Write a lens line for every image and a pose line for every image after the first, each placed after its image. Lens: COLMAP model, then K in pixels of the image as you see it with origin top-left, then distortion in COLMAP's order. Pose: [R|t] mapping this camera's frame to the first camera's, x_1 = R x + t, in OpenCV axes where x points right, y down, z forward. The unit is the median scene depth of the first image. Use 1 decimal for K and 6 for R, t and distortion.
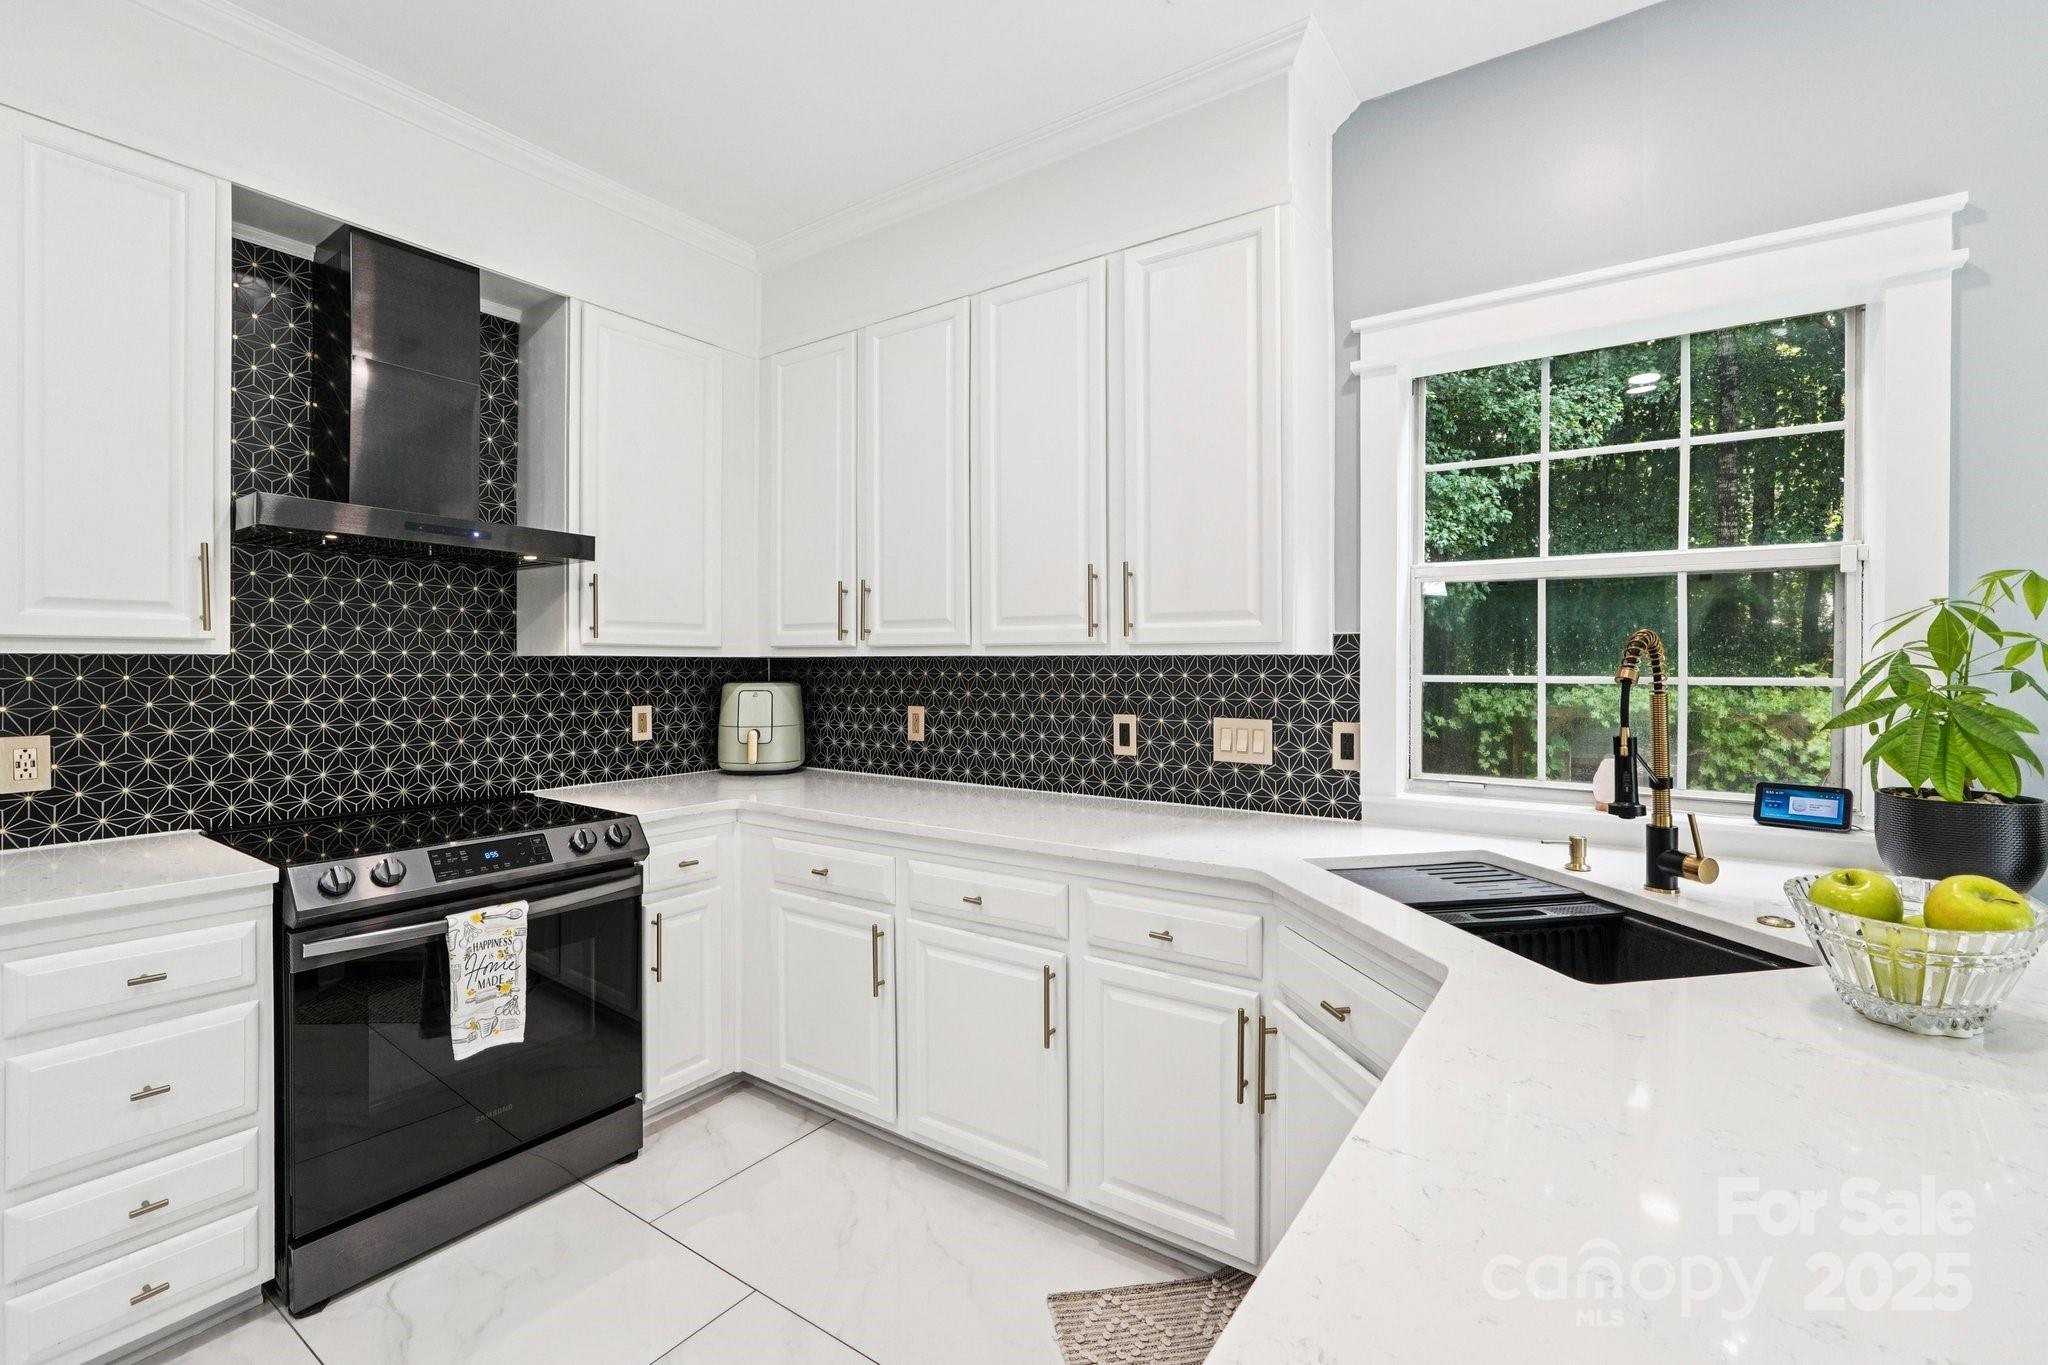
lens RADIAL K [[892.2, 0, 1026.7], [0, 892.2, 665.7], [0, 0, 1]] dist [-0.010880, 0.000903]
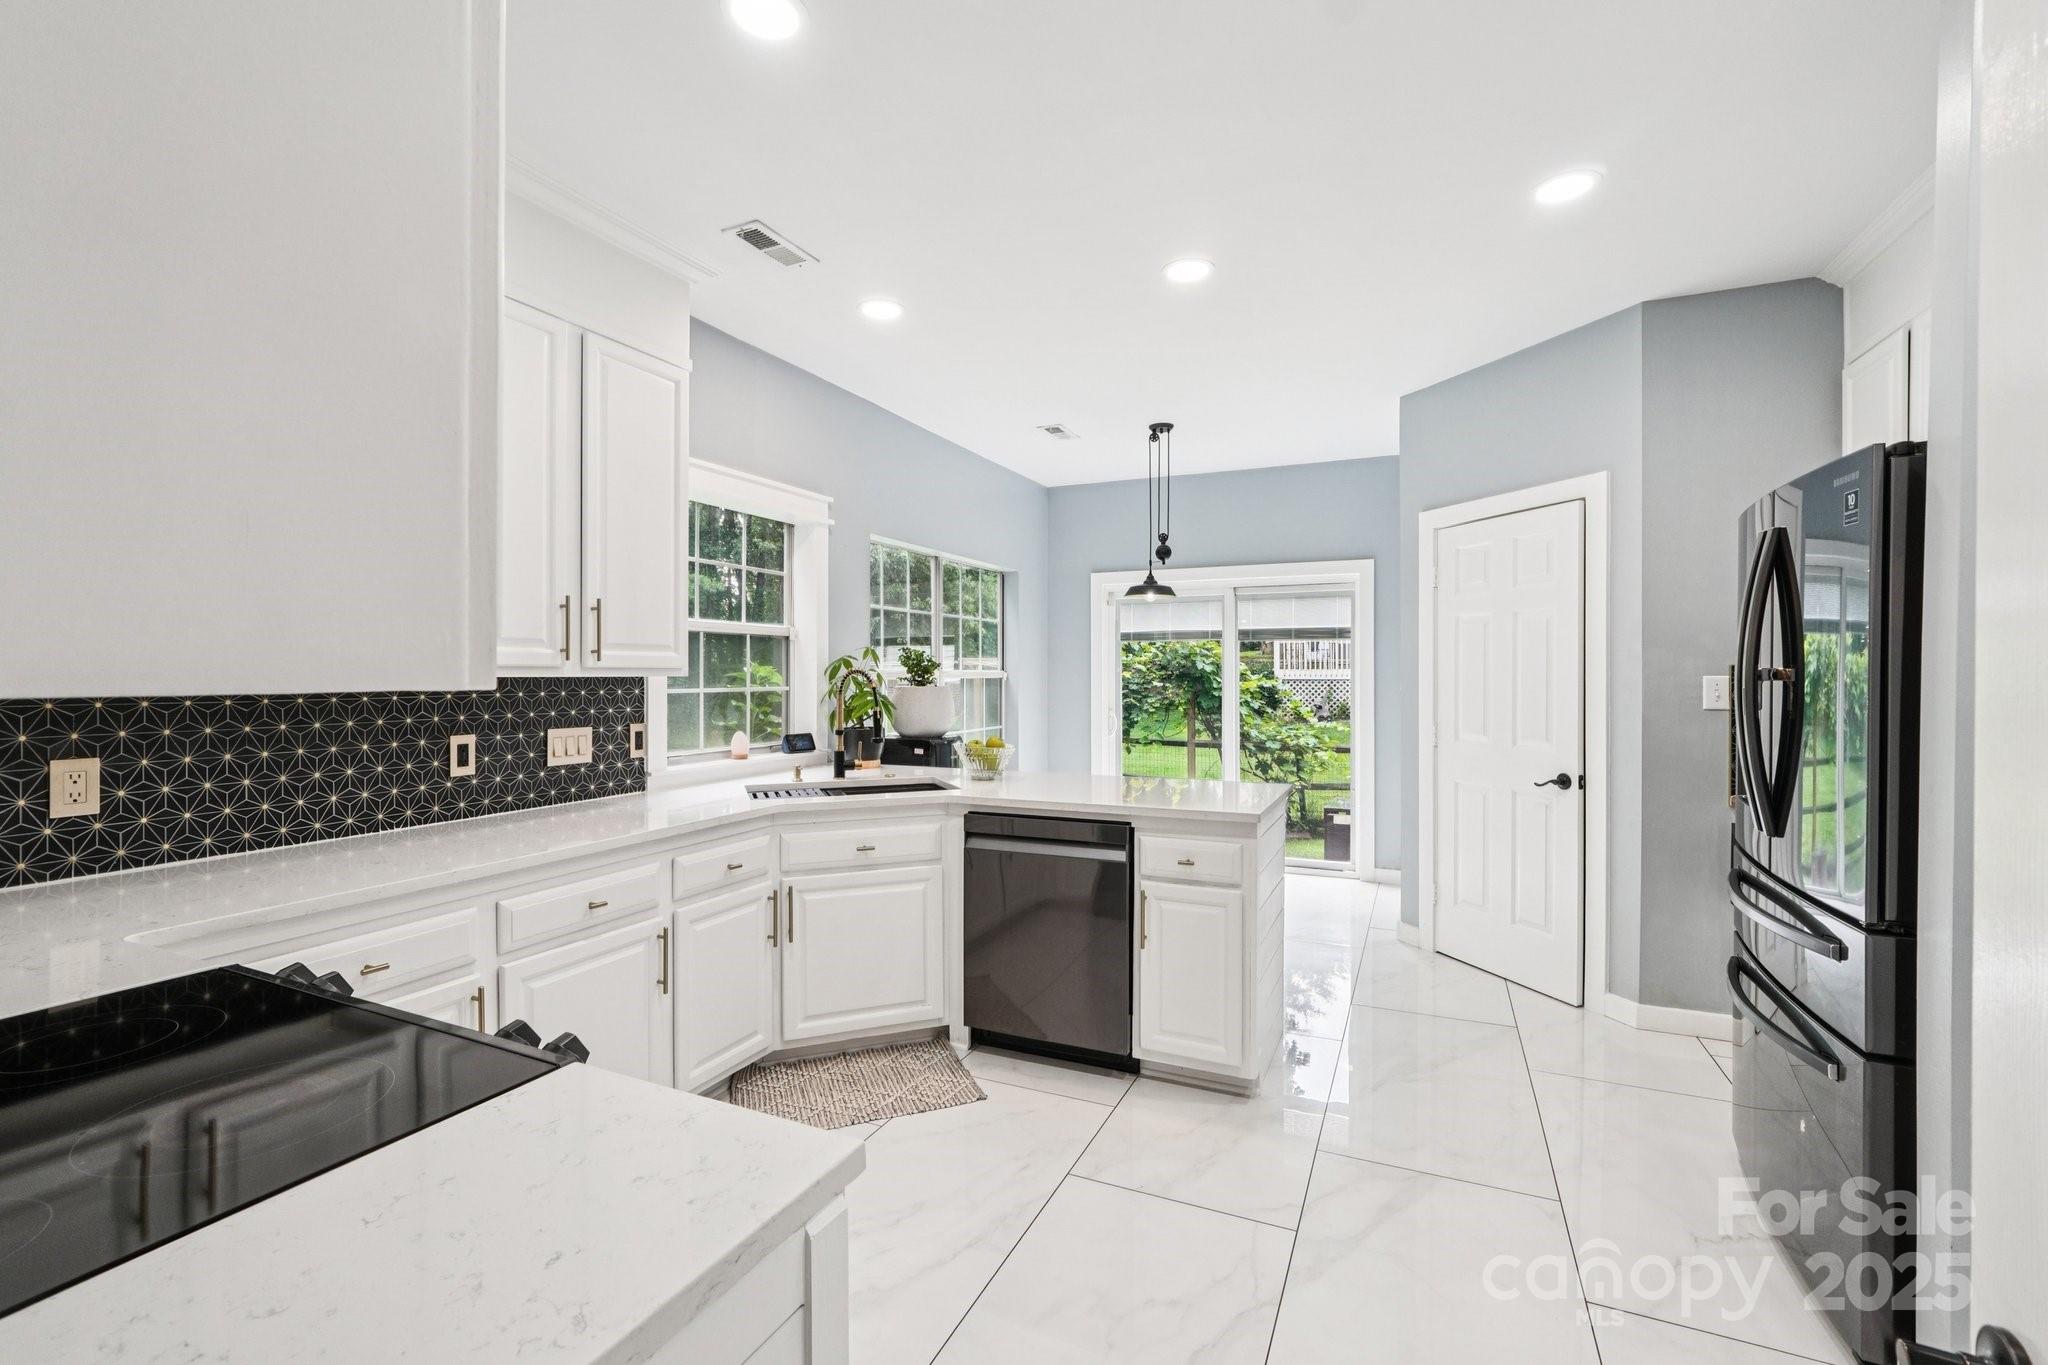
lens RADIAL K [[876.8, 0, 1024.8], [0, 876.8, 677.3], [0, 0, 1]] dist [-0.021277, 0.007551]
pose [[-0.173827, -0.003292, 0.984771, -1.045645], [0.006074, 0.999972, 0.004415, -0.011774], [-0.984757, 0.006749, -0.173802, 0.593517]]
